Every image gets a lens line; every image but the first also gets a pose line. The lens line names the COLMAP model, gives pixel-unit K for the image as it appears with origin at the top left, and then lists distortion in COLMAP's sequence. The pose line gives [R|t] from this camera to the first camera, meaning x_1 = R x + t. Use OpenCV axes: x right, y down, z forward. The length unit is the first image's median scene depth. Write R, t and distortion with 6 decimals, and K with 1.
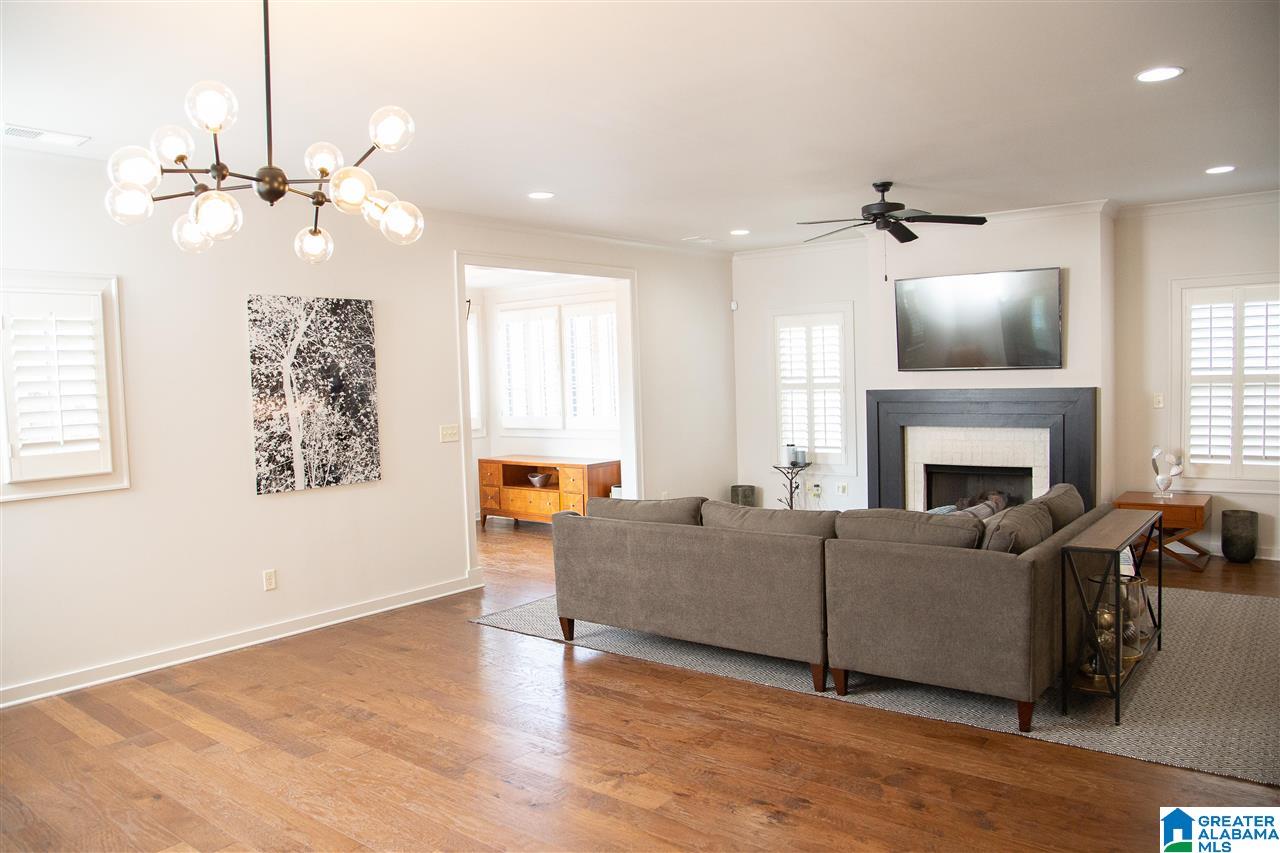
lens RADIAL K [[901.2, 0, 605.3], [0, 901.2, 422.7], [0, 0, 1]] dist [-0.072245, 0.009044]
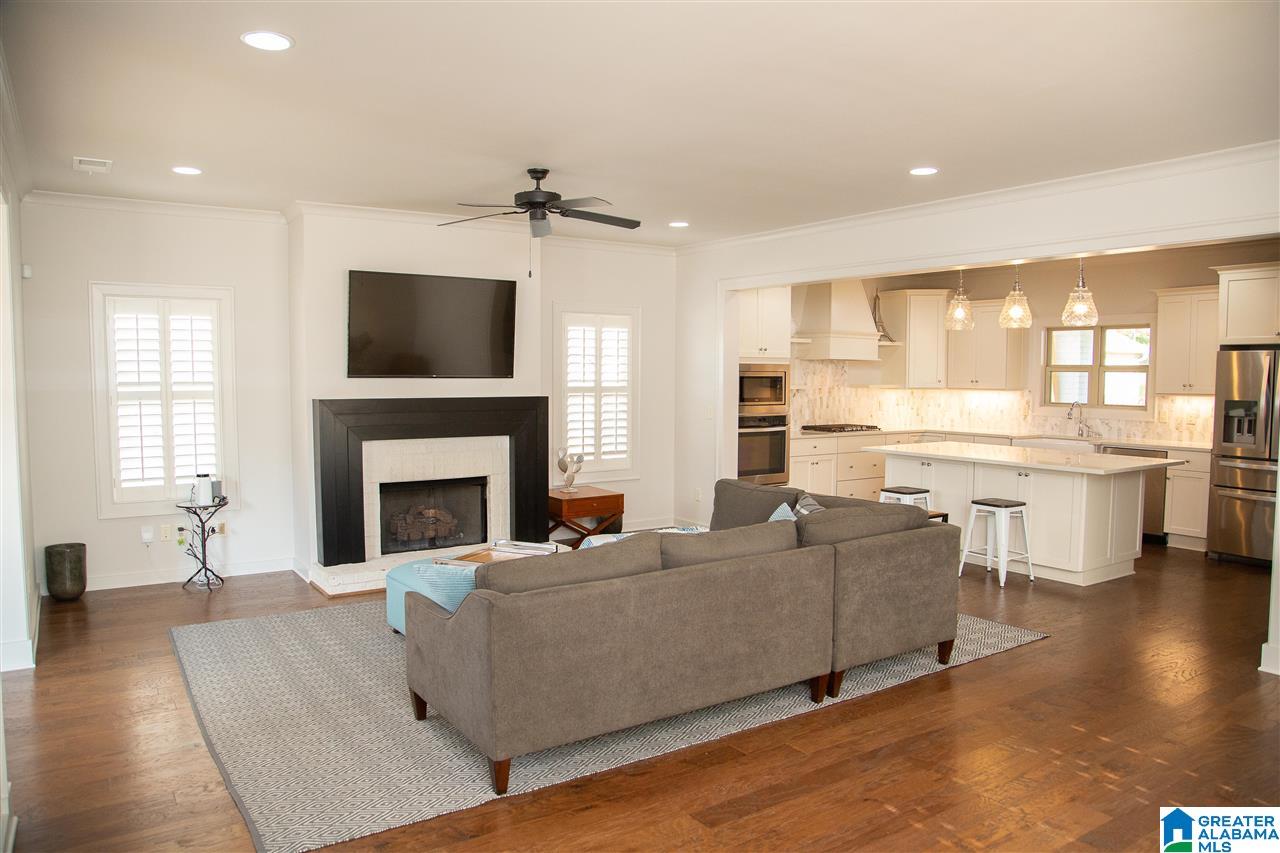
lens RADIAL K [[901.2, 0, 646.9], [0, 901.2, 426.5], [0, 0, 1]] dist [-0.072245, 0.009044]
pose [[0.288811, -0.025892, 0.957036, -0.536807], [0.038063, 0.999154, 0.015545, -0.017181], [-0.956629, 0.031938, 0.289552, 0.637514]]
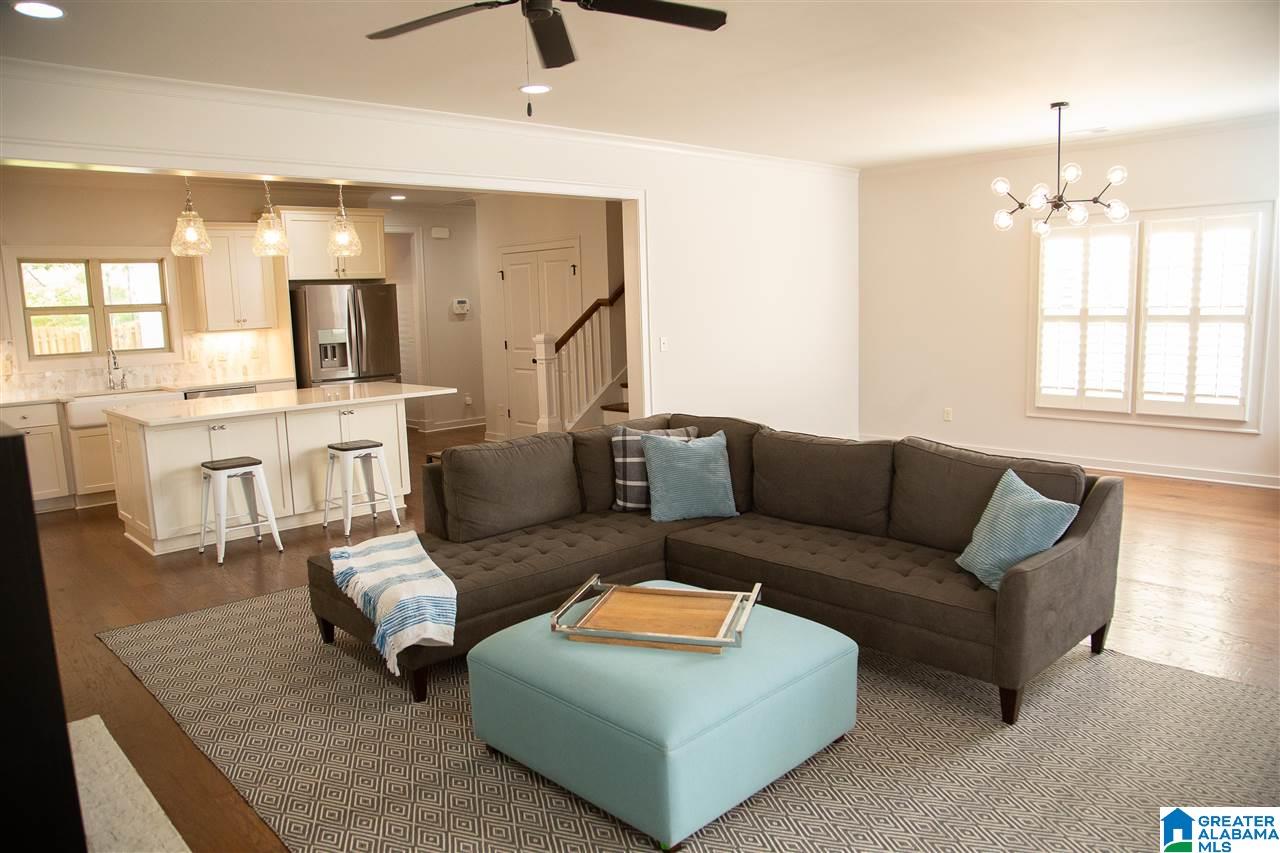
lens RADIAL K [[901.2, 0, 648.7], [0, 901.2, 426.2], [0, 0, 1]] dist [-0.072245, 0.009044]
pose [[-0.992084, 0.044284, 0.117510, 0.202302], [0.065759, 0.980401, 0.185712, -0.080828], [-0.106983, 0.191970, -0.975552, 1.527900]]
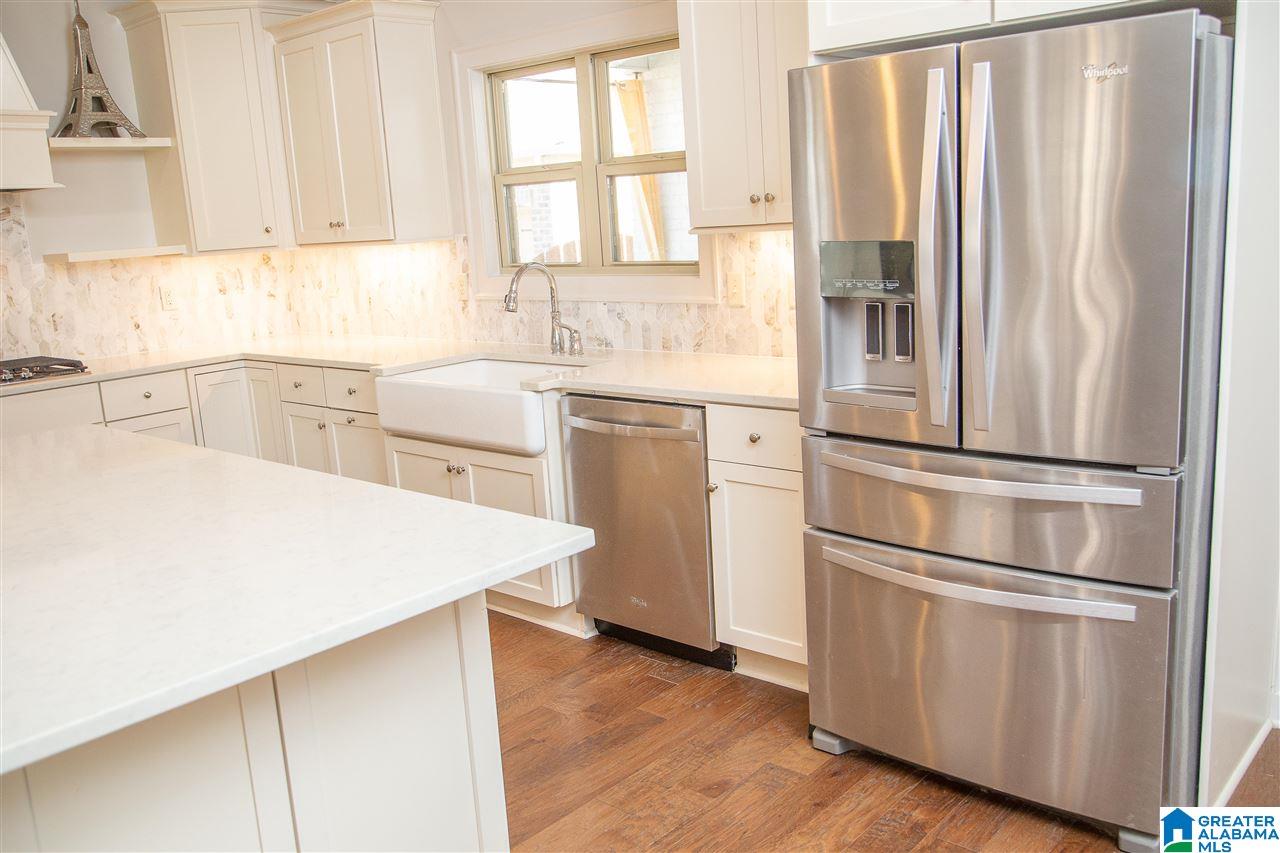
lens RADIAL K [[1113.6, 0, 638.7], [0, 1113.6, 432.9], [0, 0, 1]] dist [-0.051819, -0.000793]
pose [[0.056933, -0.173838, 0.983127, 0.399269], [0.112587, 0.979561, 0.166687, -0.012279], [-0.992009, 0.101197, 0.075341, 0.268594]]
